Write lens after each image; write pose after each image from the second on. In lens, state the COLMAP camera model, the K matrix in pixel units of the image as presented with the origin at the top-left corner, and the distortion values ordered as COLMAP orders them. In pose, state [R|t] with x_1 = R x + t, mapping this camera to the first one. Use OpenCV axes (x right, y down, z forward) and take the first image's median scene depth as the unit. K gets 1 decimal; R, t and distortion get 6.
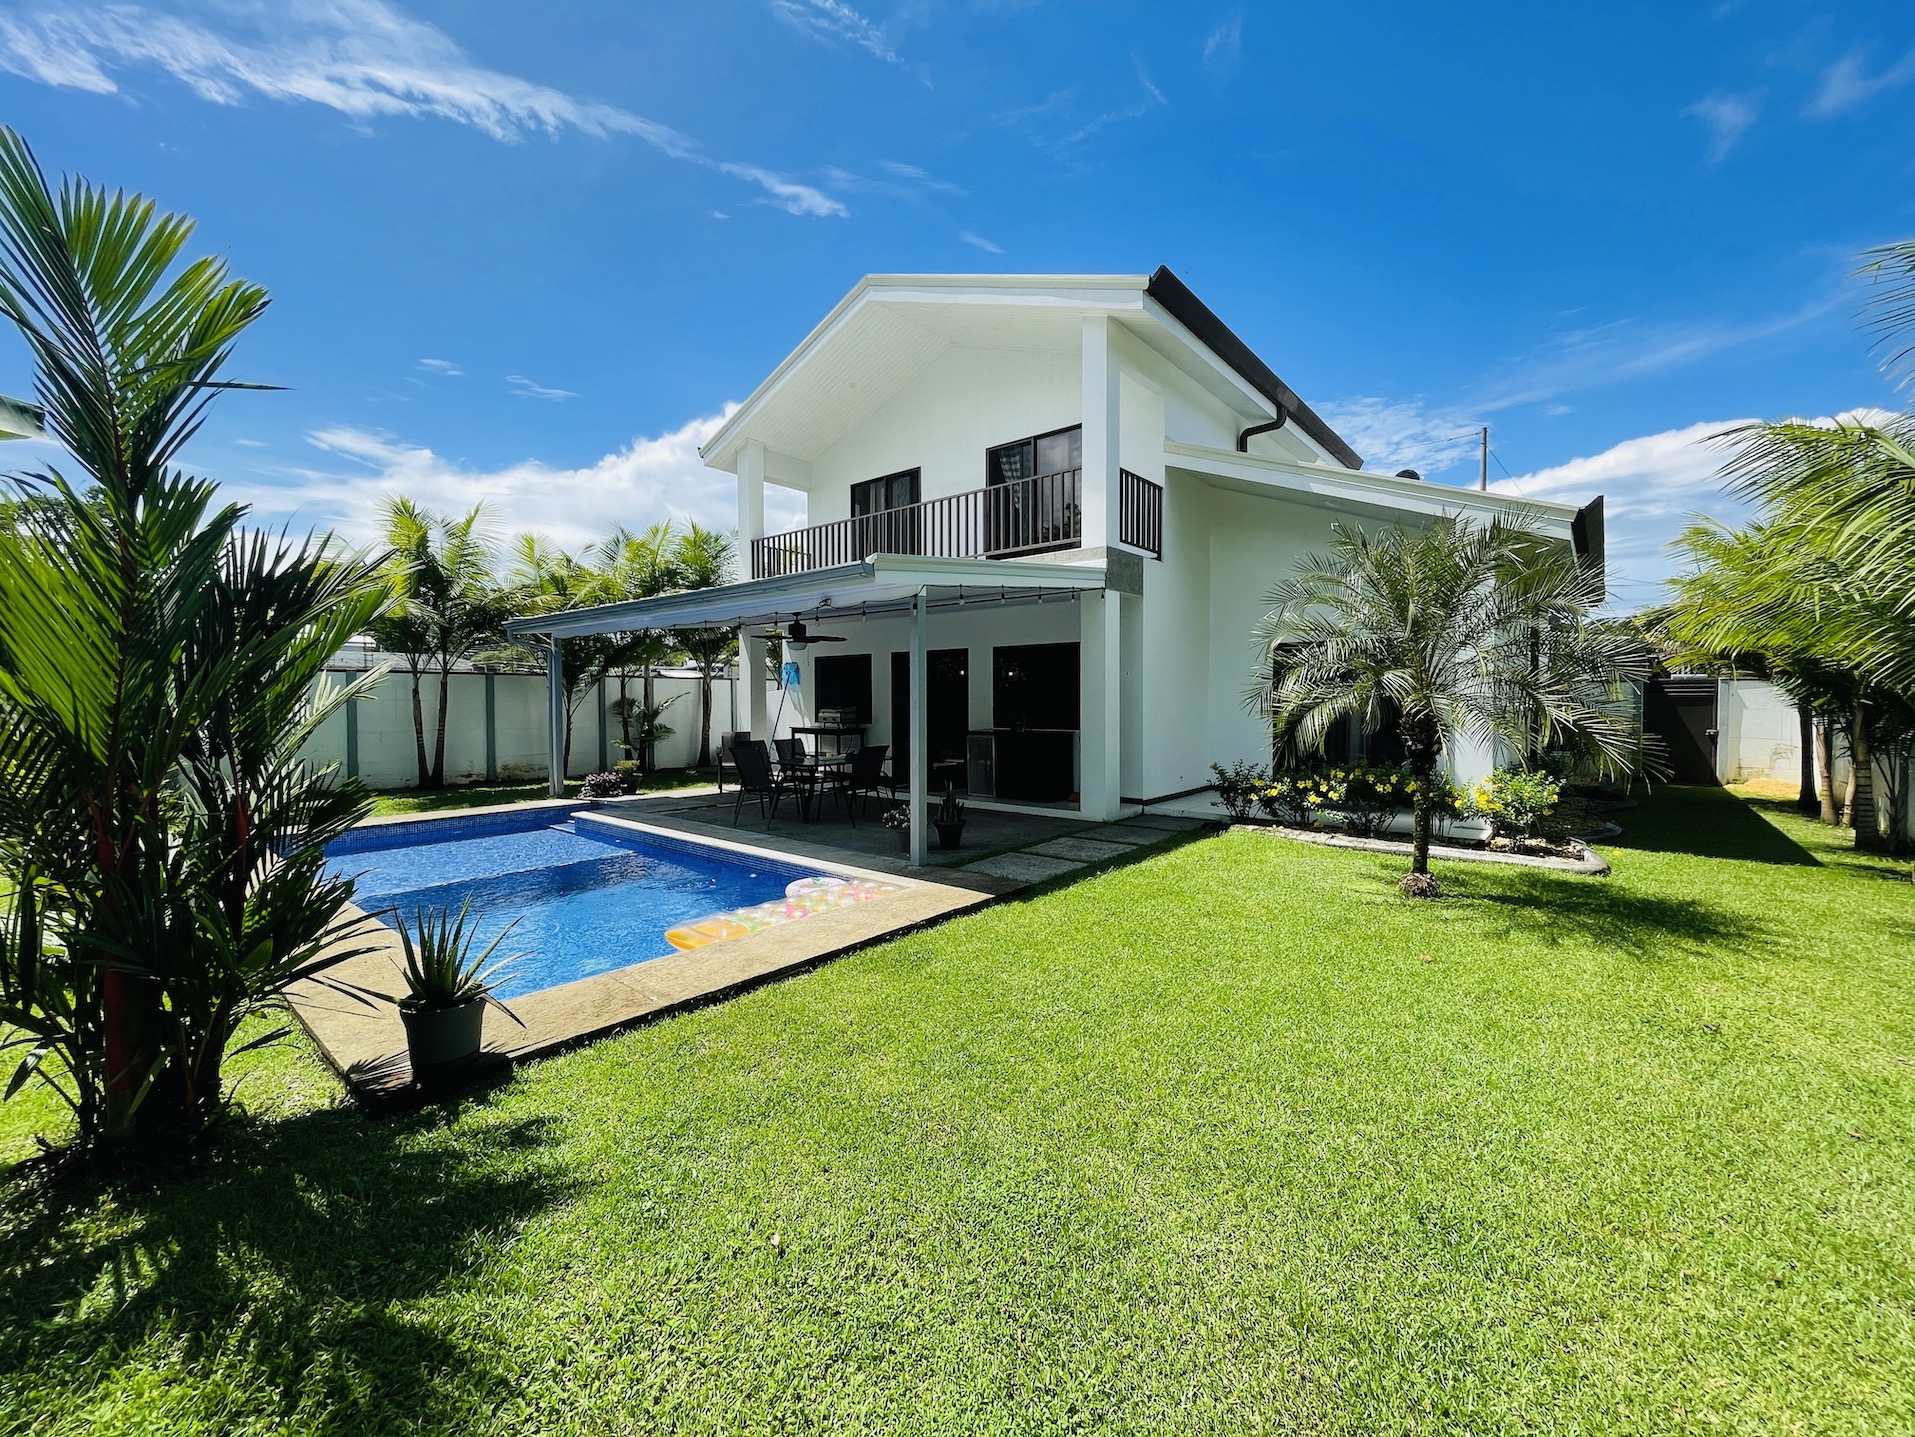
lens RADIAL K [[773.5, 0, 955.2], [0, 773.5, 720.9], [0, 0, 1]] dist [-0.000316, 0.000160]
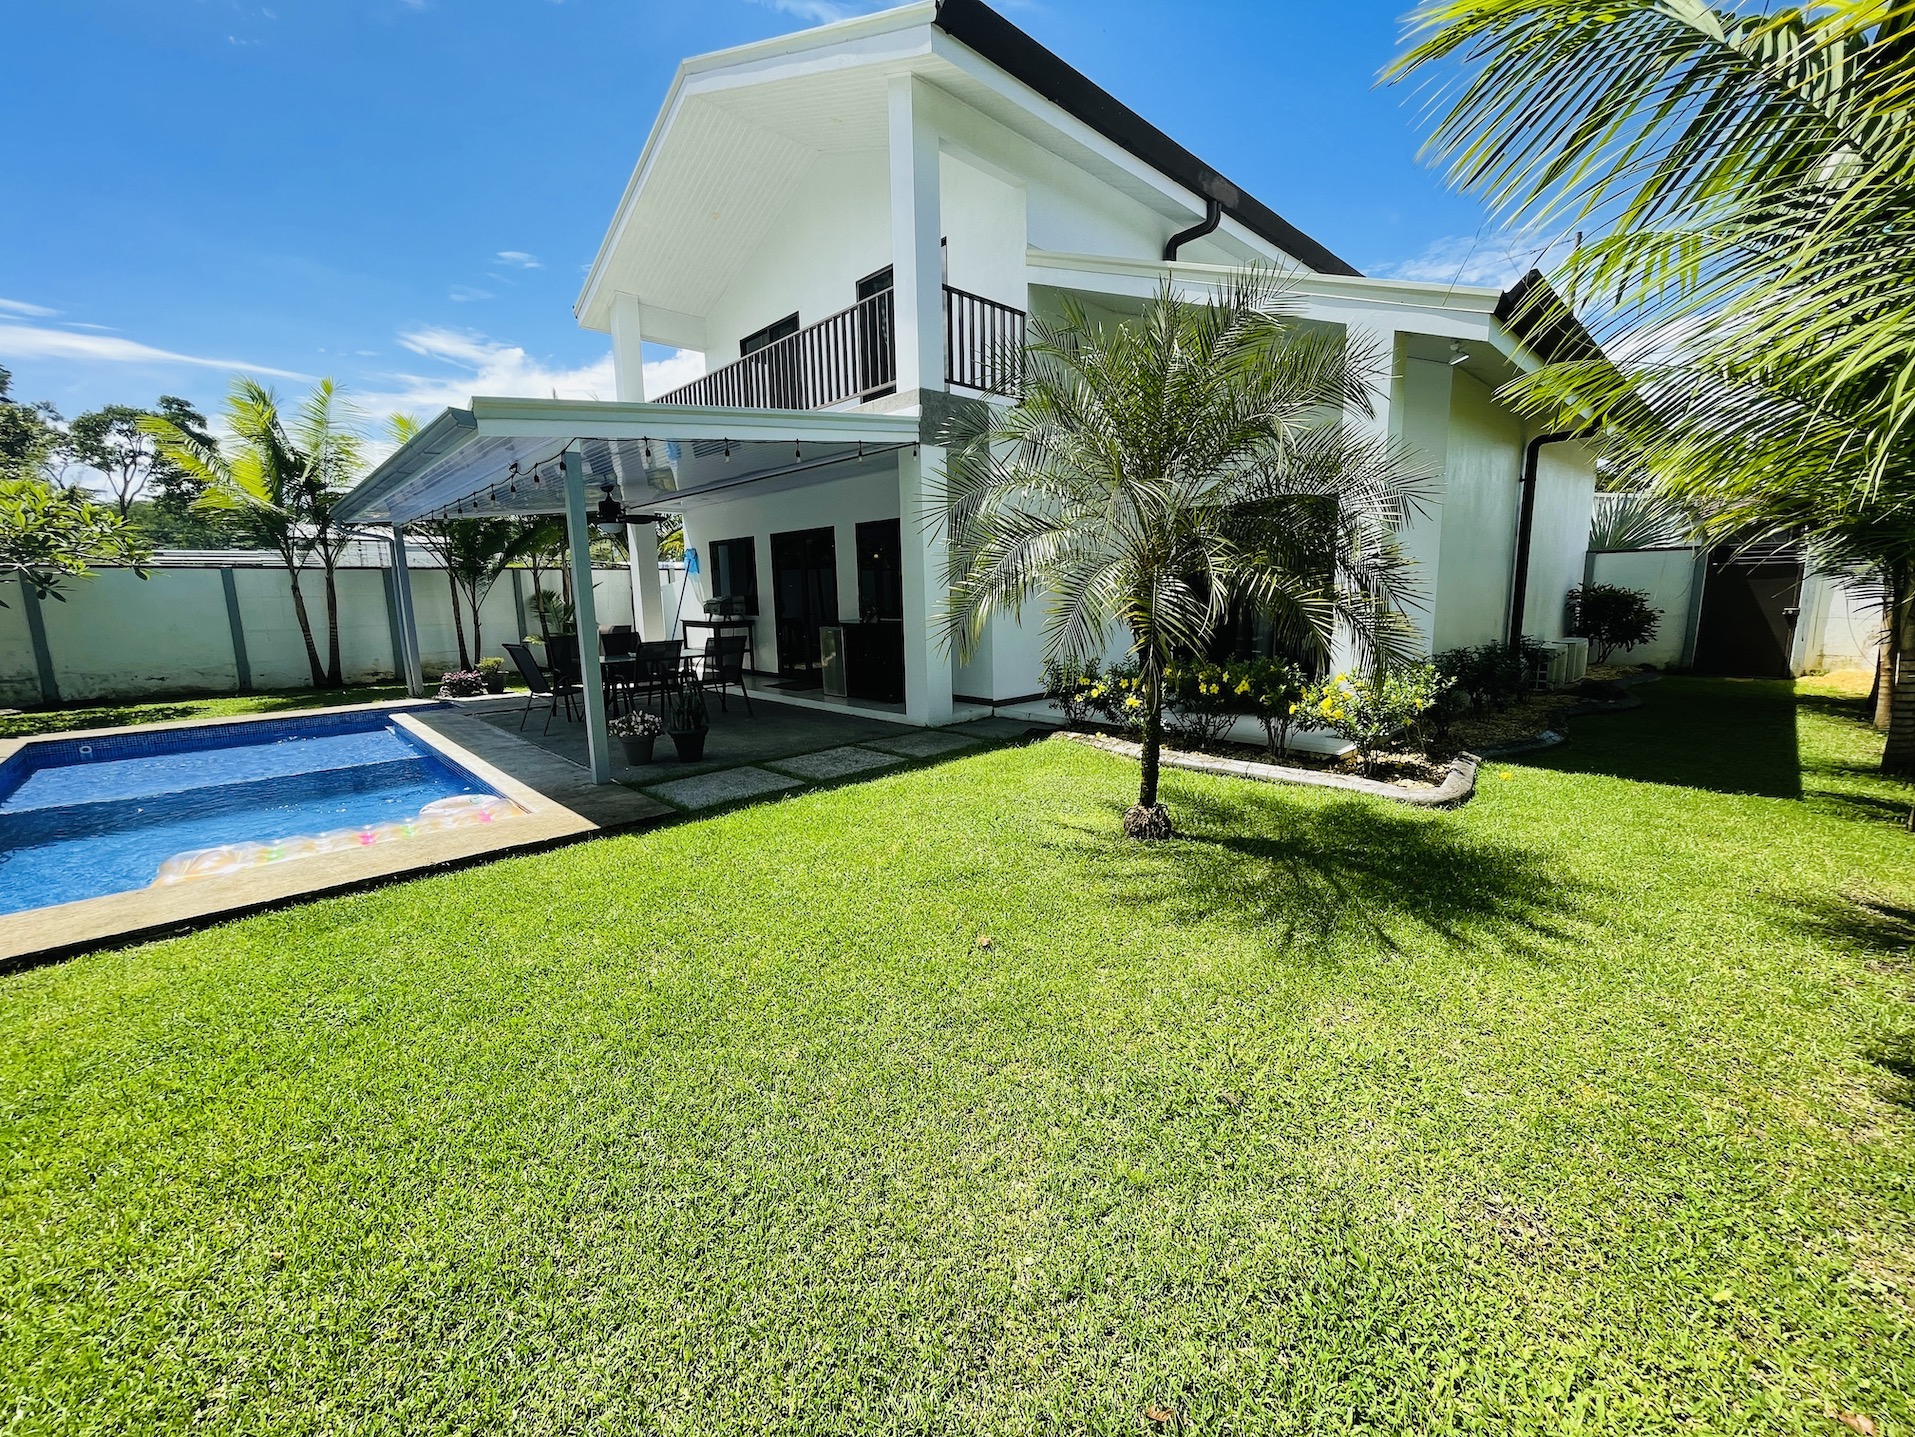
lens RADIAL K [[773.5, 0, 961.4], [0, 773.5, 714.1], [0, 0, 1]] dist [-0.000316, 0.000160]
pose [[0.993682, 0.000449, -0.112234, 0.293801], [0.014296, 0.991341, 0.130535, 0.005169], [0.111320, -0.131315, 0.985071, 0.148553]]
